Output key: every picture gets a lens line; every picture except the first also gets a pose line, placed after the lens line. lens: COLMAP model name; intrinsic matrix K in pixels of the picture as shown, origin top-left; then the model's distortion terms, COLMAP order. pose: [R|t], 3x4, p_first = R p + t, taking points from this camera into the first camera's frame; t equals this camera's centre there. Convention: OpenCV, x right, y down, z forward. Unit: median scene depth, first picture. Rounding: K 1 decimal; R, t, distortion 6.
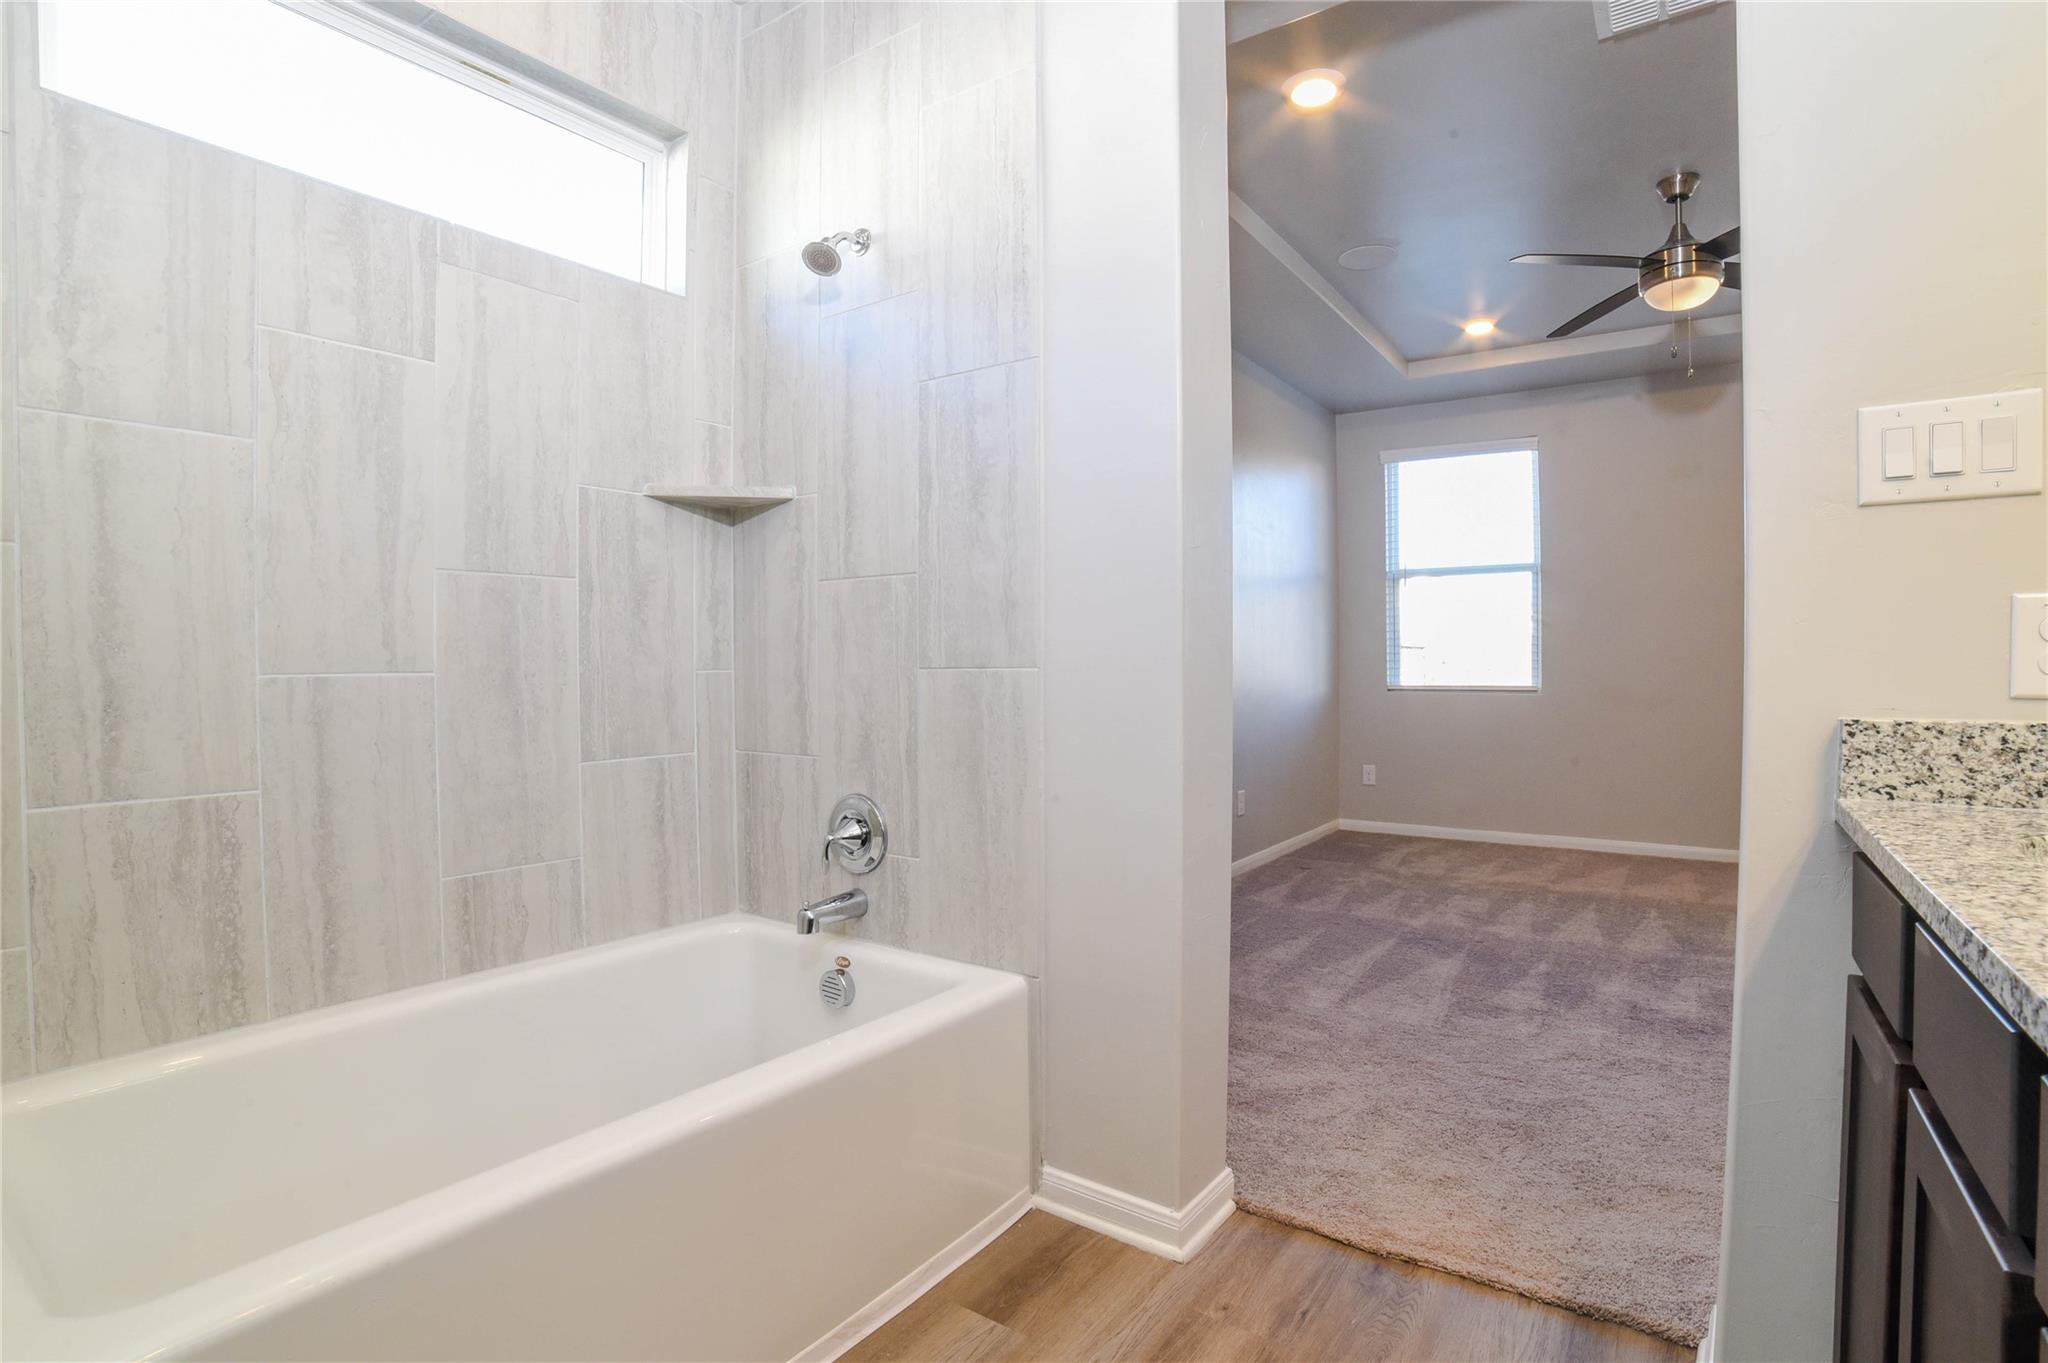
lens RADIAL K [[993.0, 0, 1022.4], [0, 993.0, 691.1], [0, 0, 1]] dist [-0.104952, 0.034454]
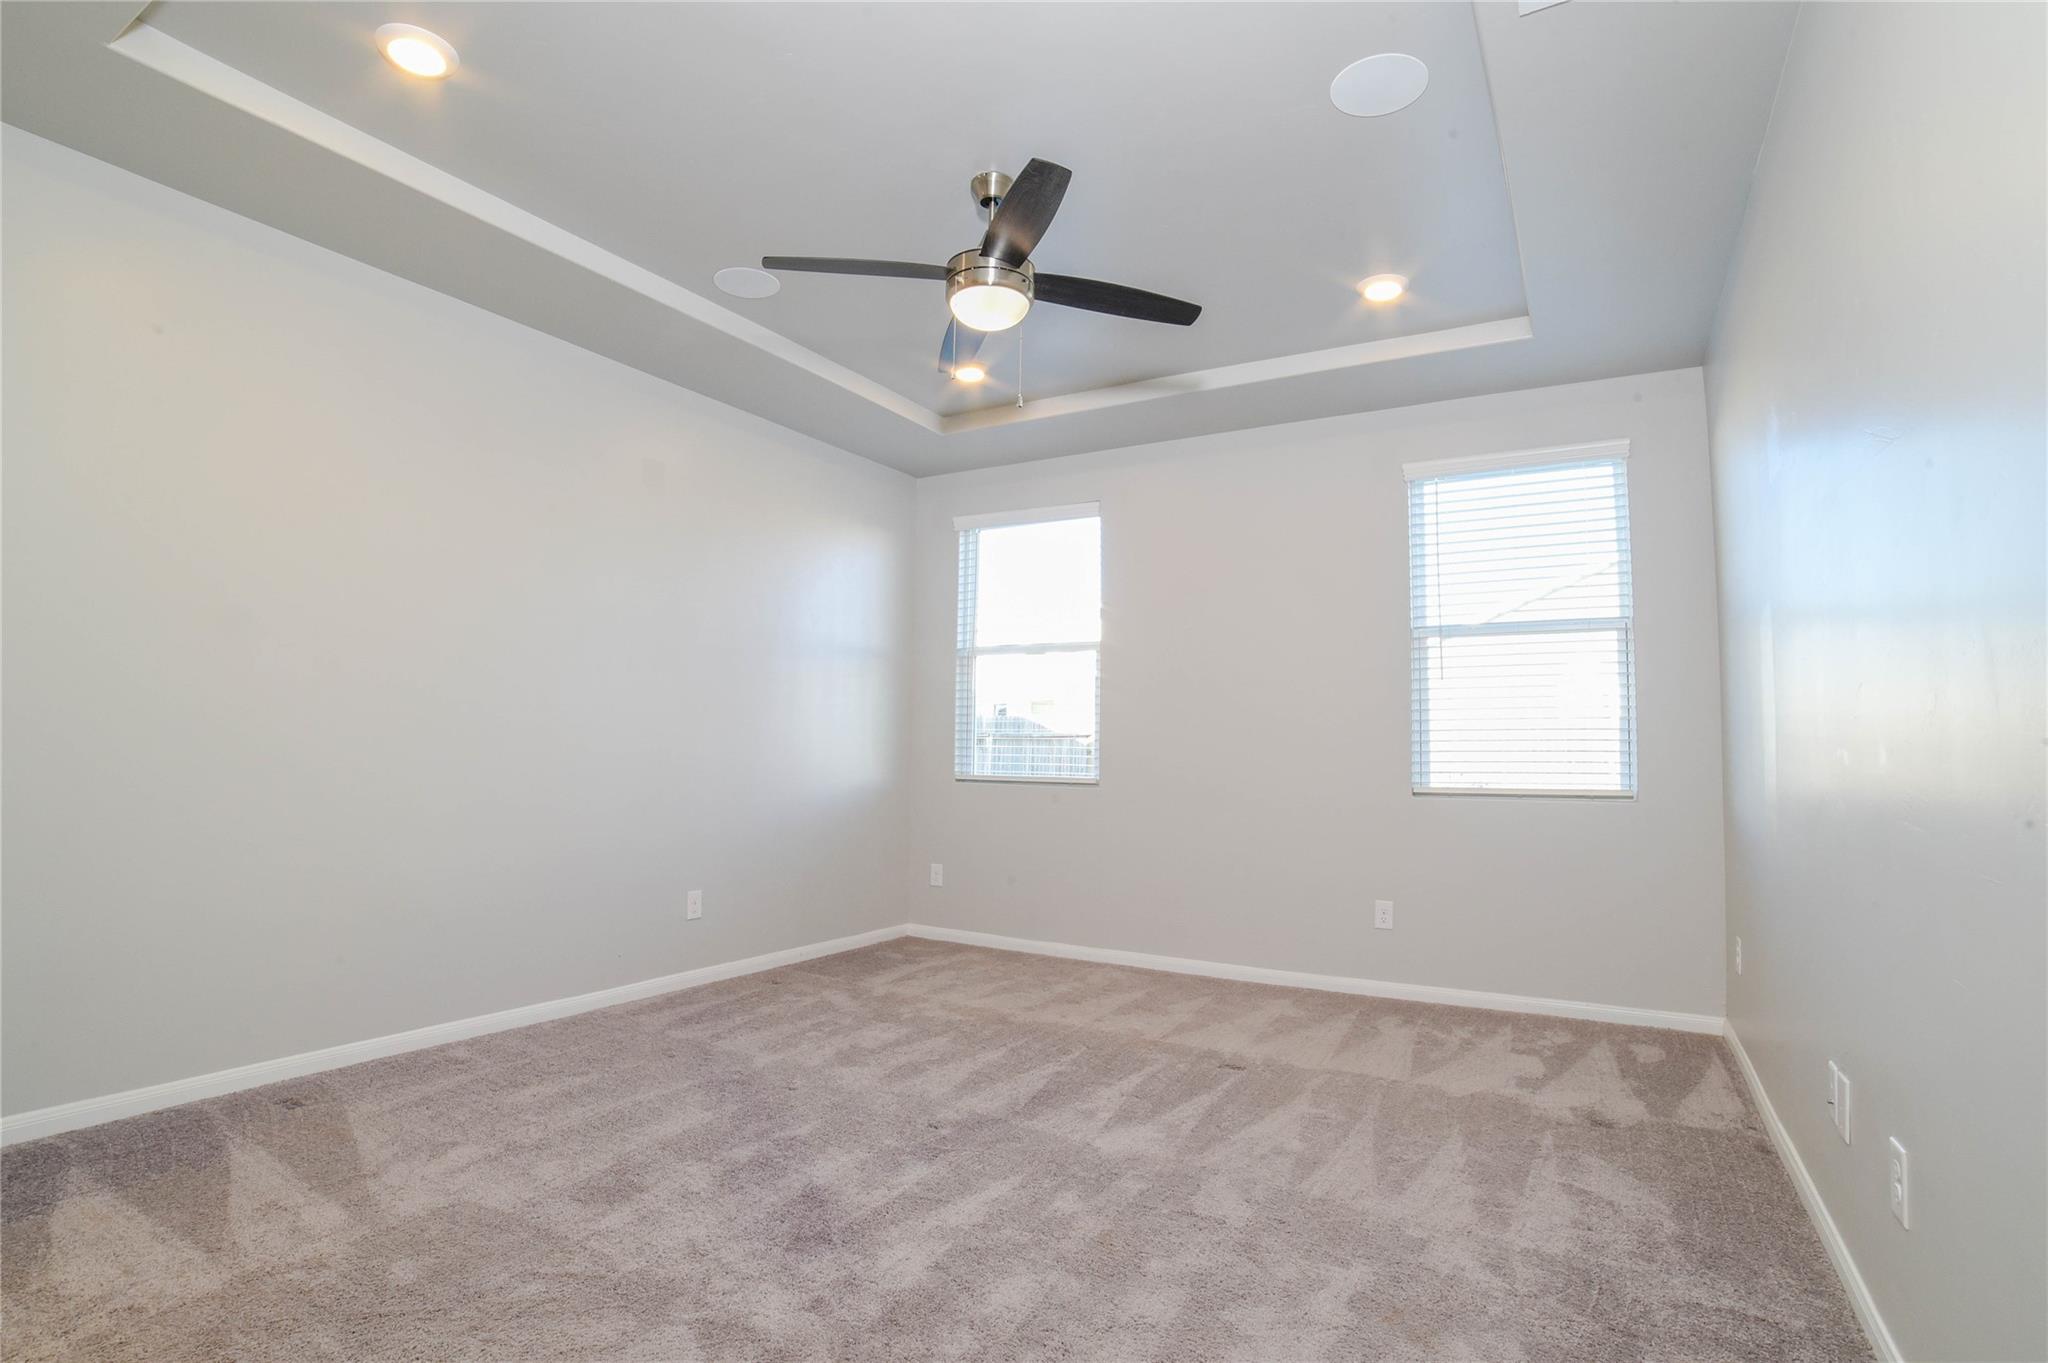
lens RADIAL K [[993.0, 0, 1023.3], [0, 993.0, 697.2], [0, 0, 1]] dist [-0.104952, 0.034454]
pose [[0.996833, 0.025398, 0.075354, 0.958937], [-0.019289, 0.996550, -0.080721, -0.012037], [-0.077144, 0.079012, 0.993884, 0.229163]]
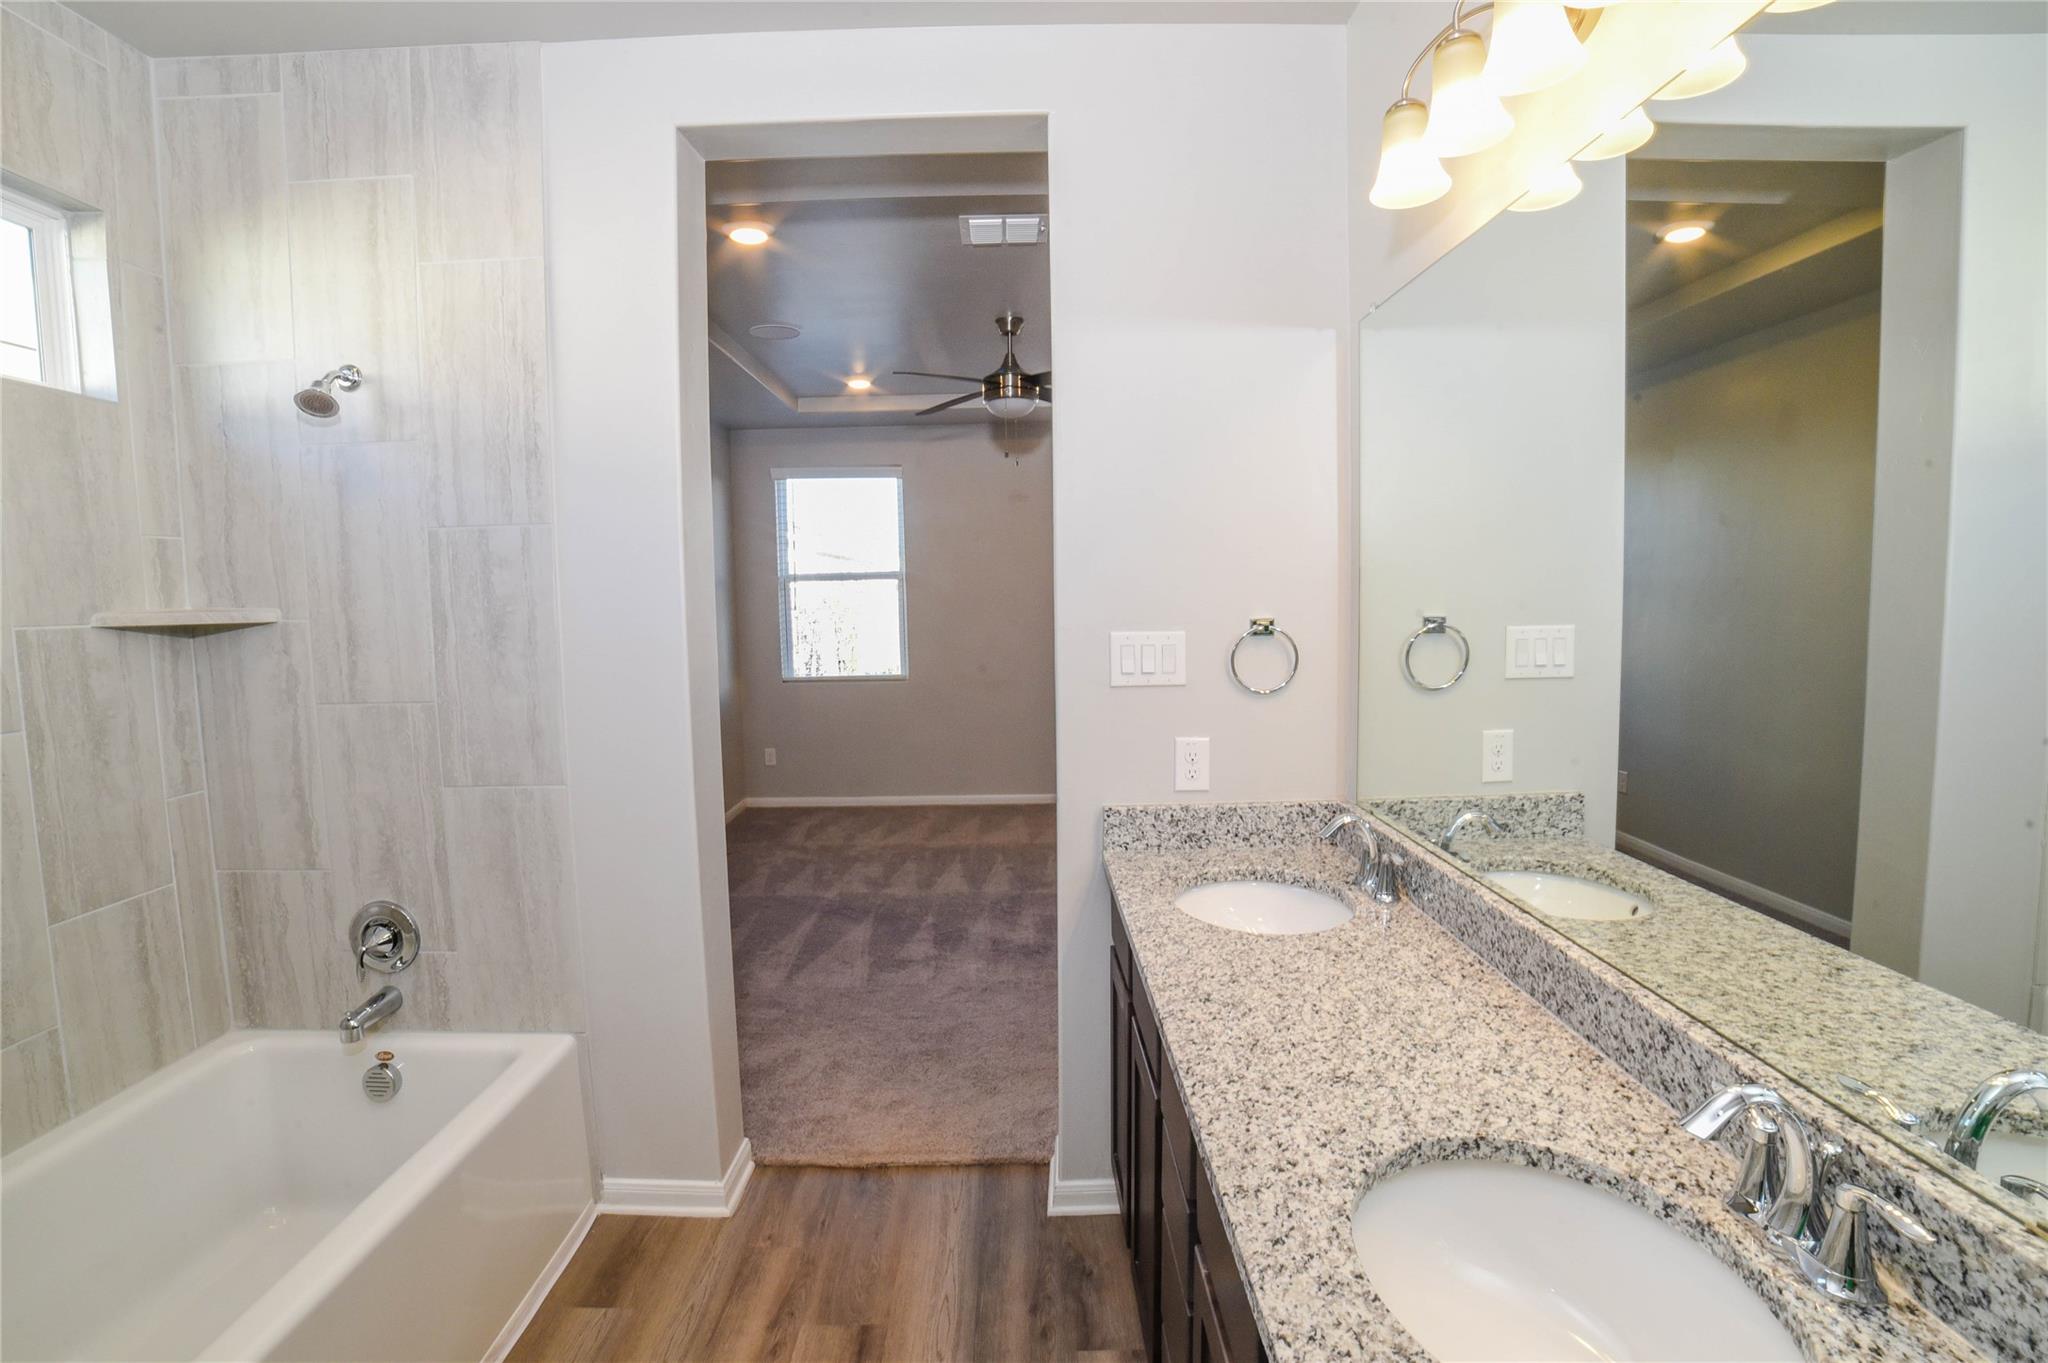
lens RADIAL K [[993.0, 0, 1024.0], [0, 993.0, 687.7], [0, 0, 1]] dist [-0.104952, 0.034454]
pose [[0.809858, -0.062009, 0.583340, -0.179288], [0.026190, 0.997228, 0.069646, -0.175090], [-0.586041, -0.041126, 0.809237, -0.231204]]
